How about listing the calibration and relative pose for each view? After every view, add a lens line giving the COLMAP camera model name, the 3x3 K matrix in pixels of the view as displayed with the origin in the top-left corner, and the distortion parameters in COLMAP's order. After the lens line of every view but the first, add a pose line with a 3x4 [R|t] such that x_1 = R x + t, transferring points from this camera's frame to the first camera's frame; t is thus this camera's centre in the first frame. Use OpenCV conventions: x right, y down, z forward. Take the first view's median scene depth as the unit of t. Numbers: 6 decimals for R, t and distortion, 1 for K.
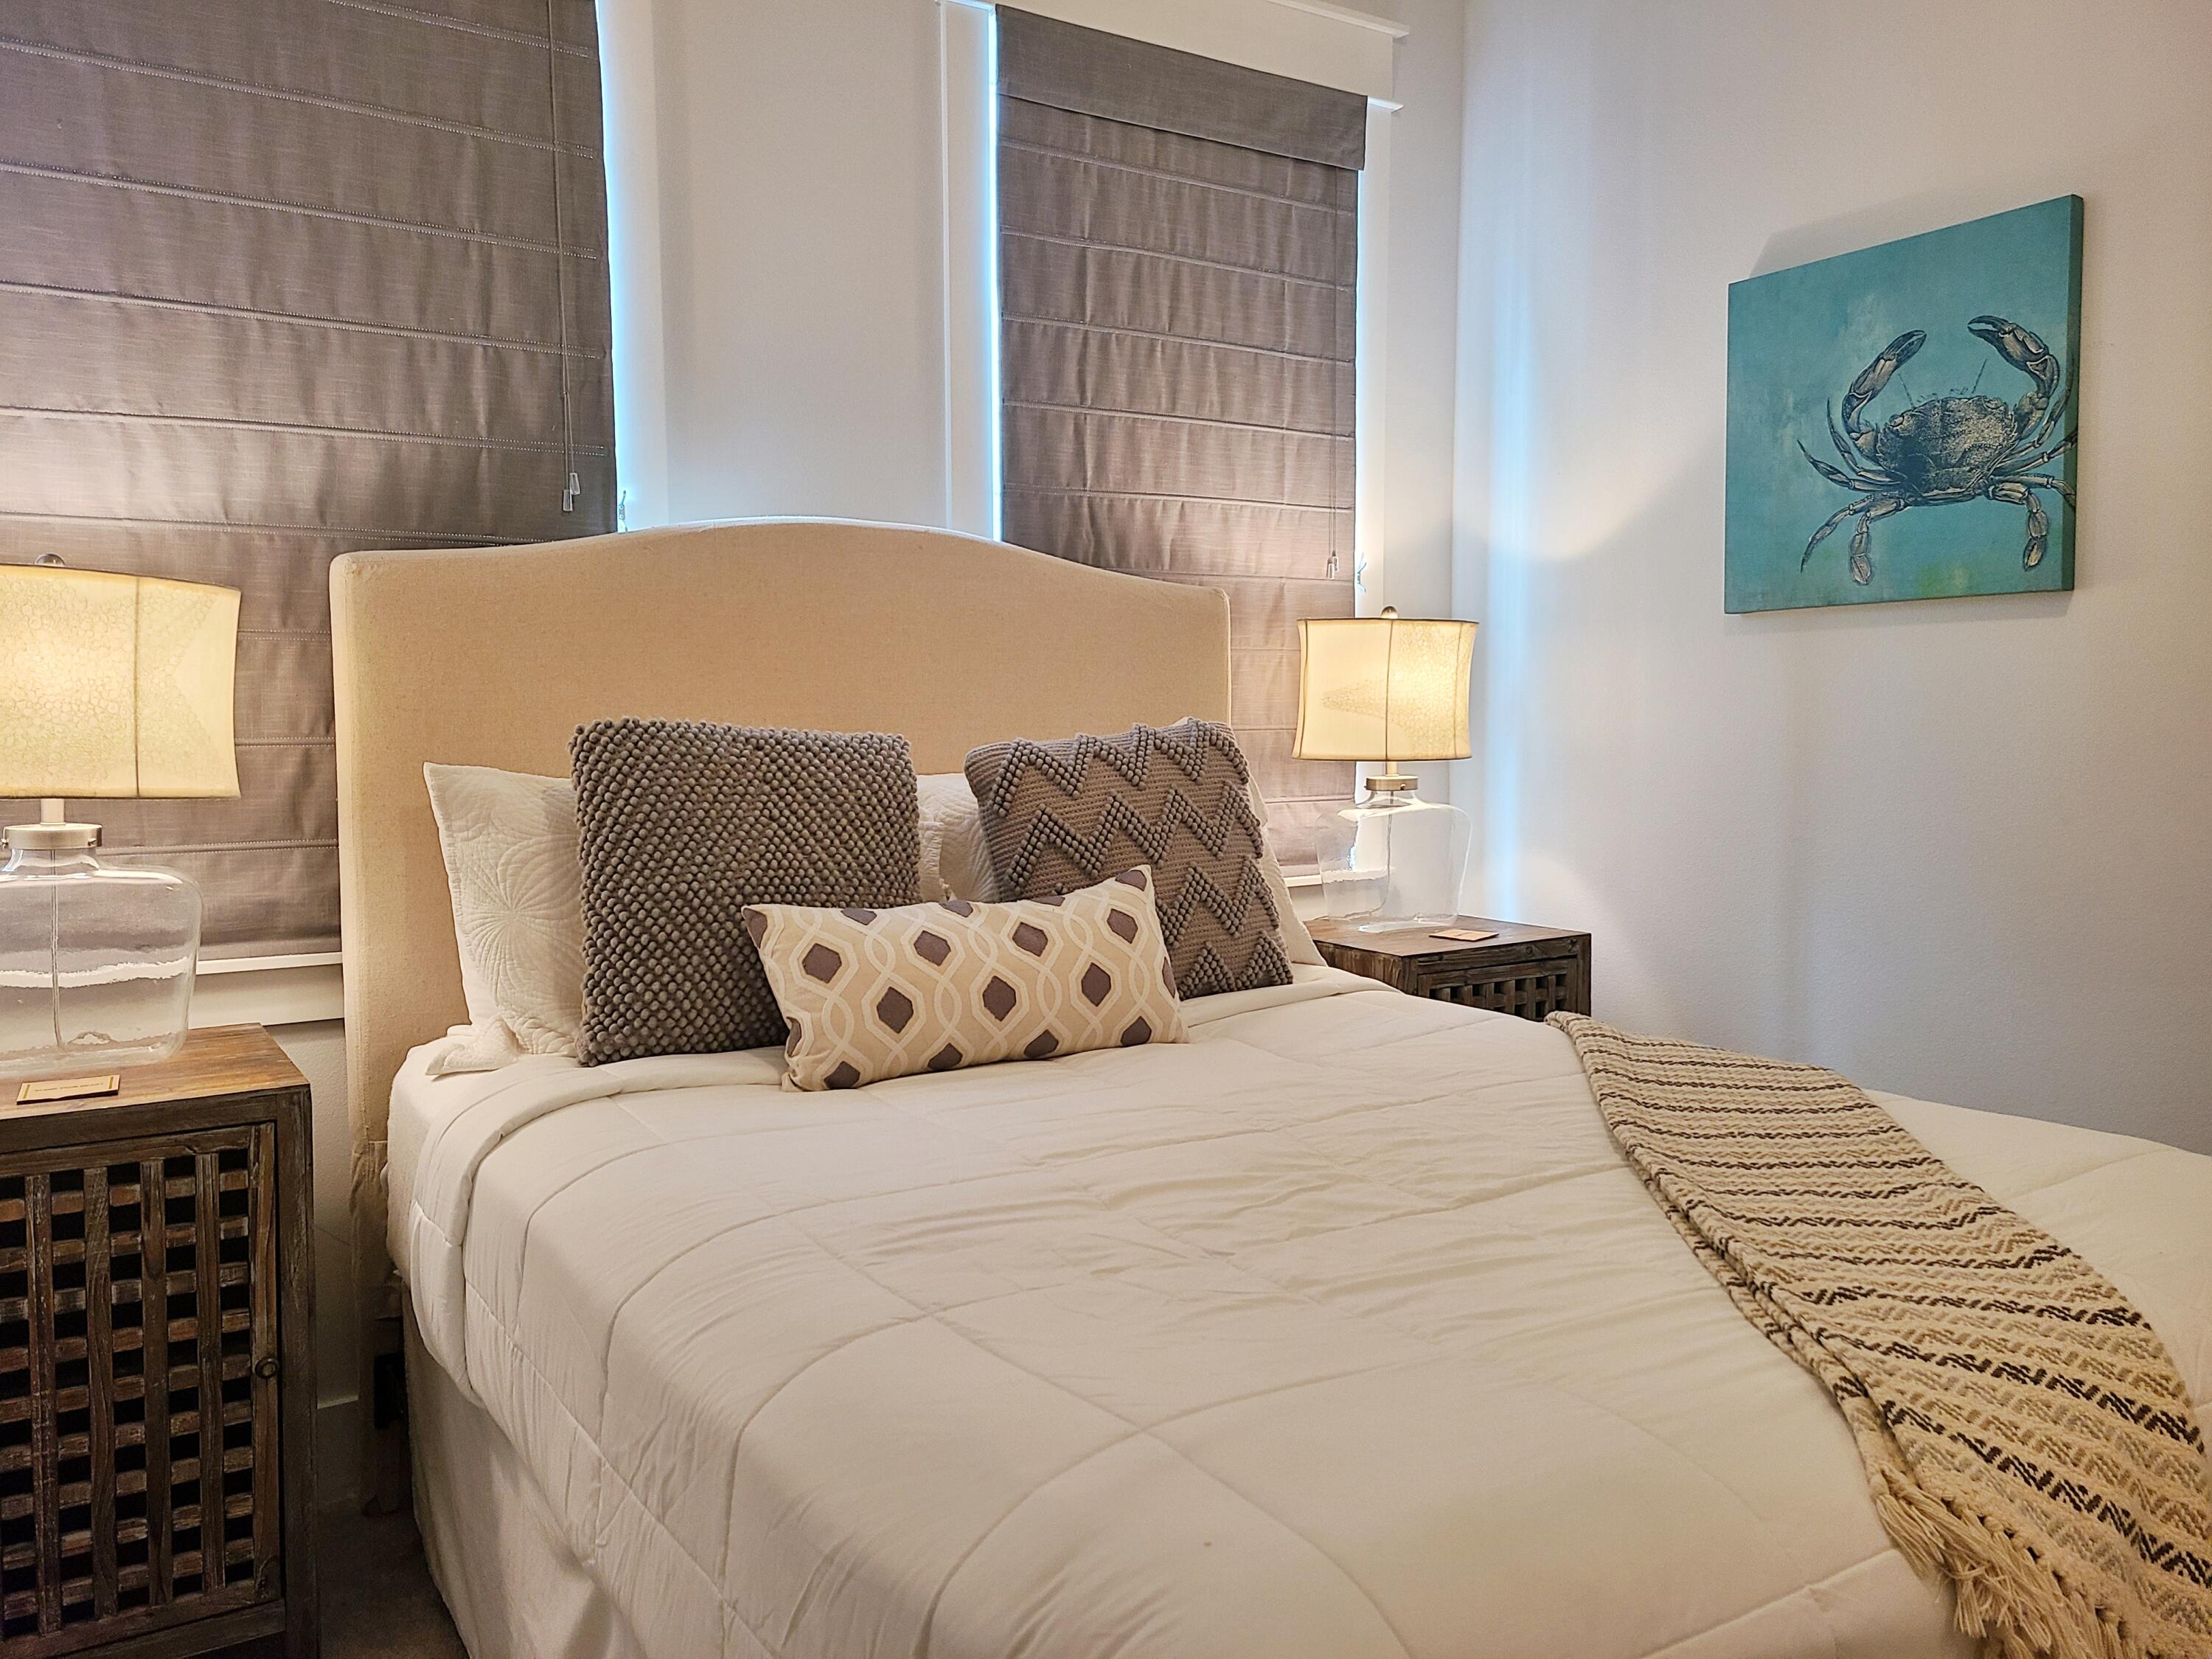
lens RADIAL K [[1641.9, 0, 1105.5], [0, 1641.9, 814.3], [0, 0, 1]] dist [0.059200, -0.030039]
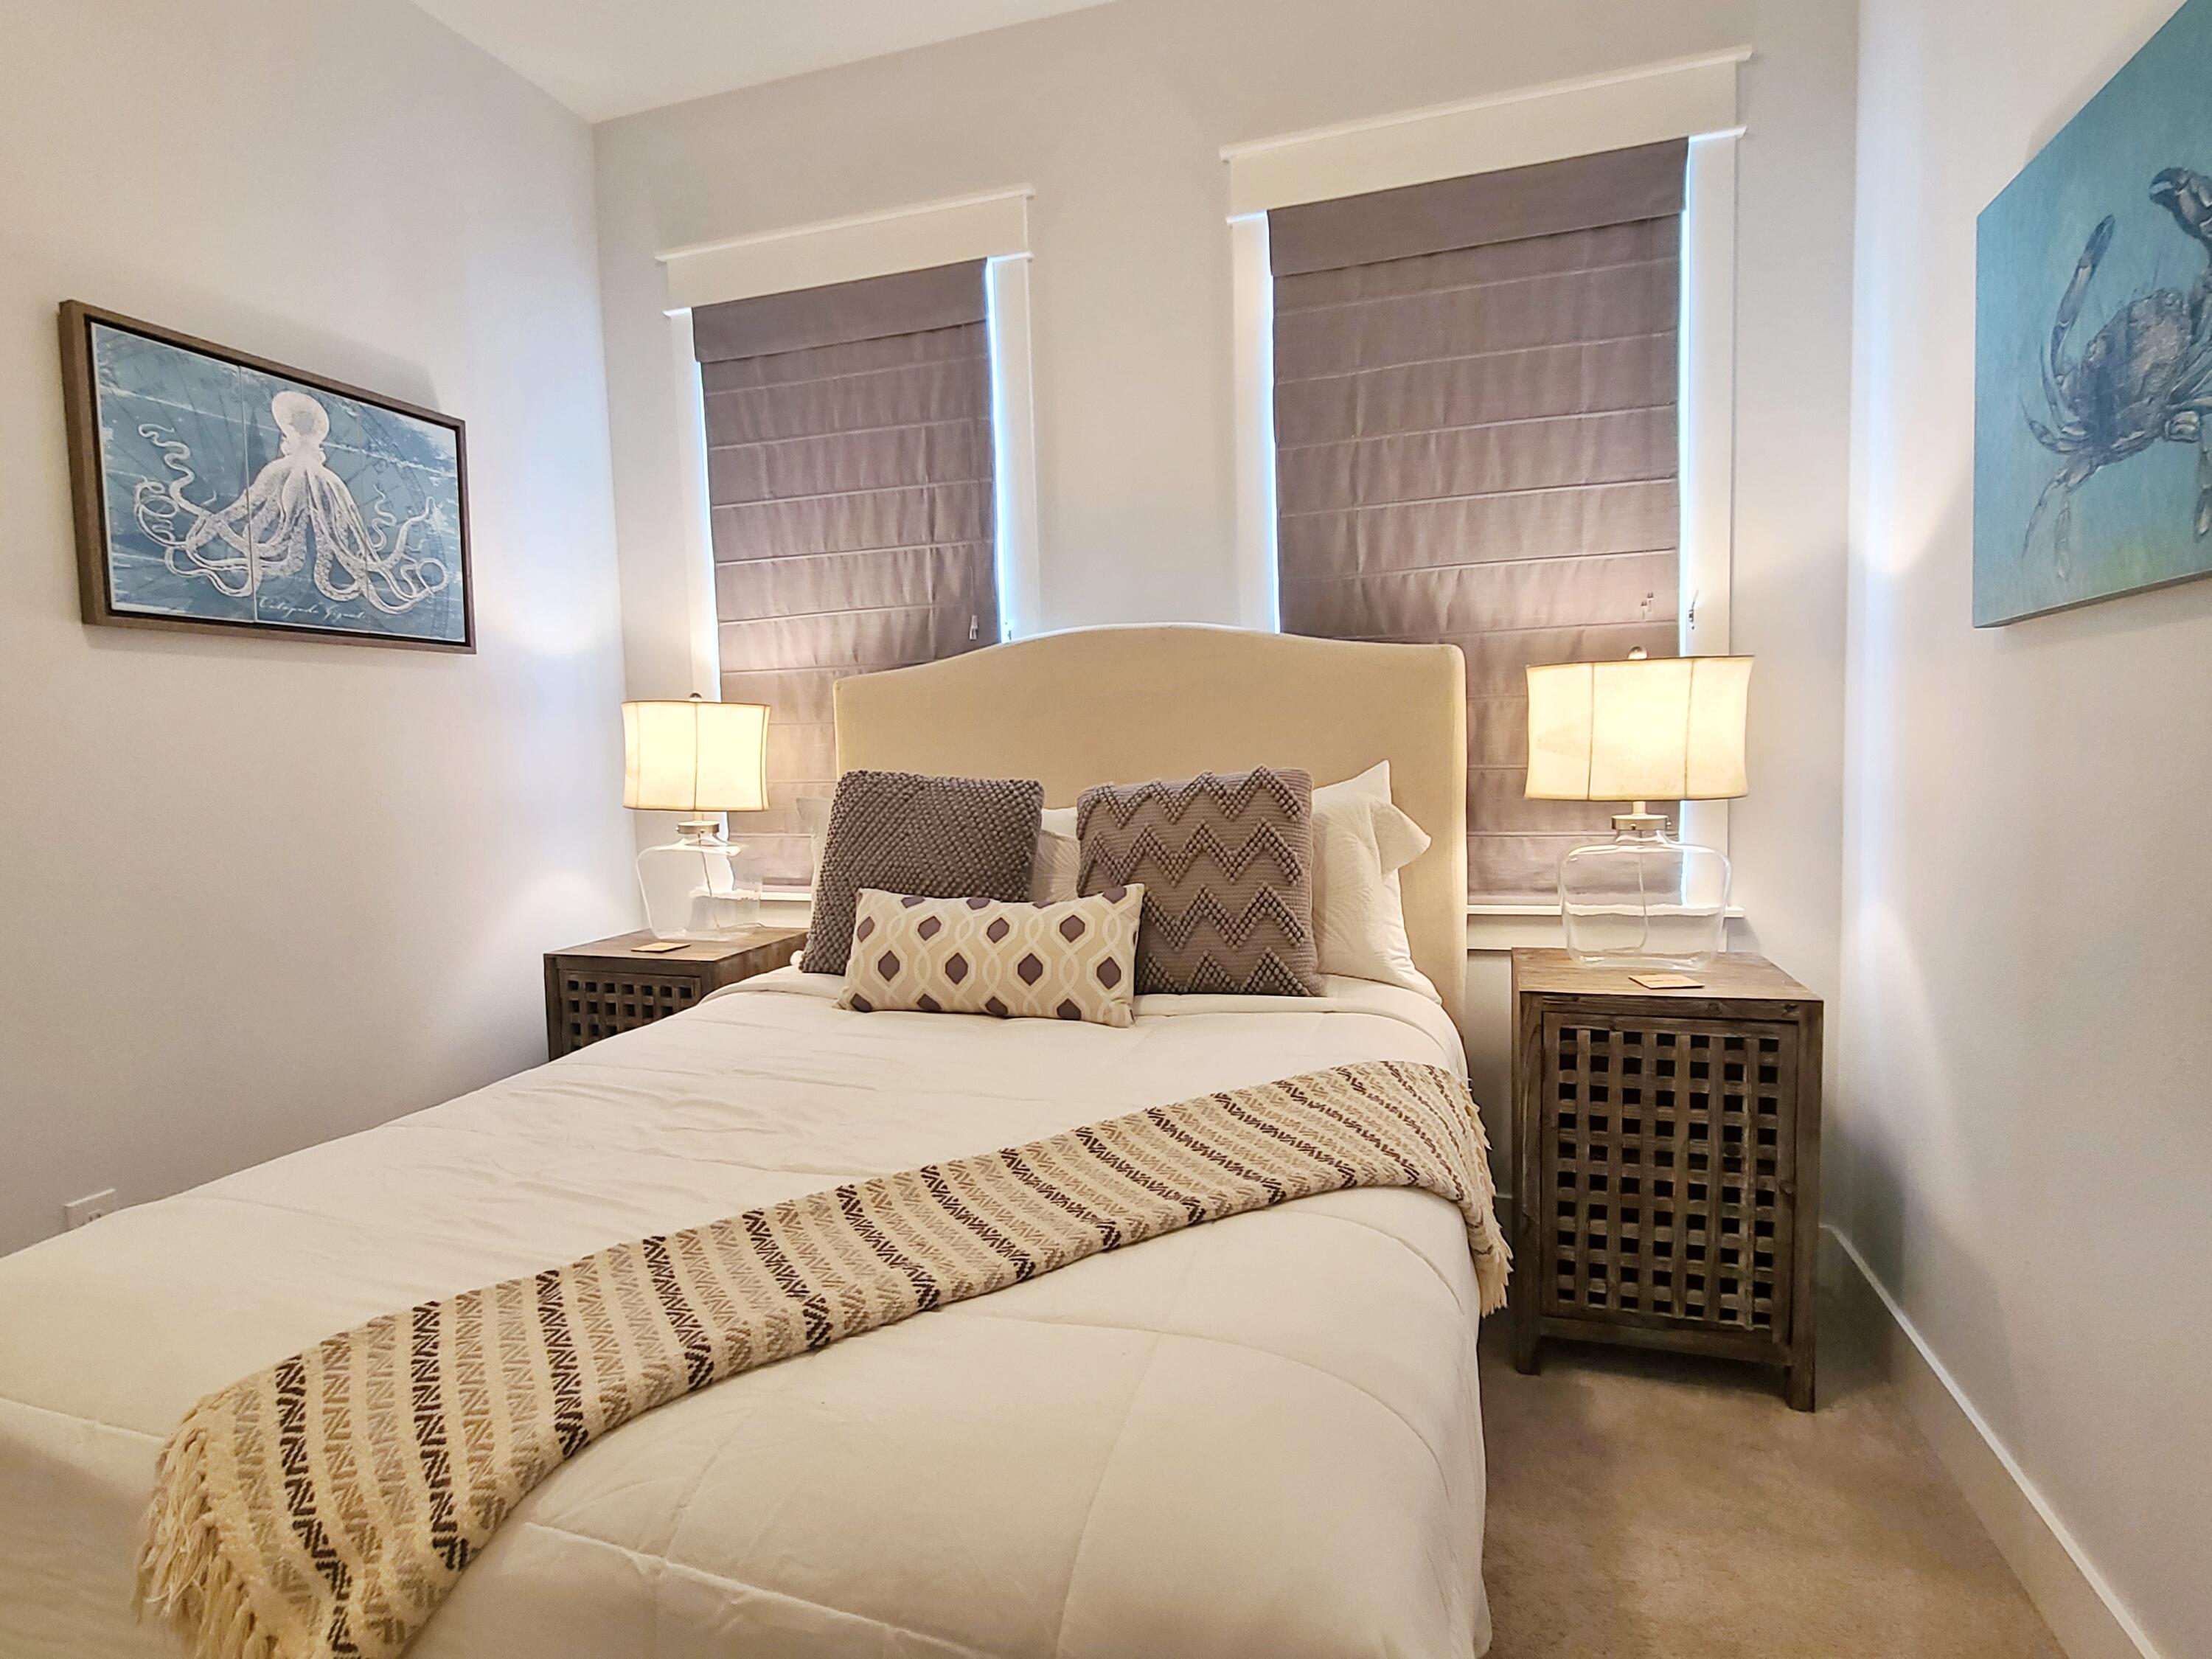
lens RADIAL K [[1125.7, 0, 1108.1], [0, 1125.7, 833.6], [0, 0, 1]] dist [-0.000902, -0.001116]
pose [[0.641397, 0.045707, -0.765846, 0.618798], [-0.026613, 0.998949, 0.037330, -0.036447], [0.766747, -0.003562, 0.641939, 0.385142]]
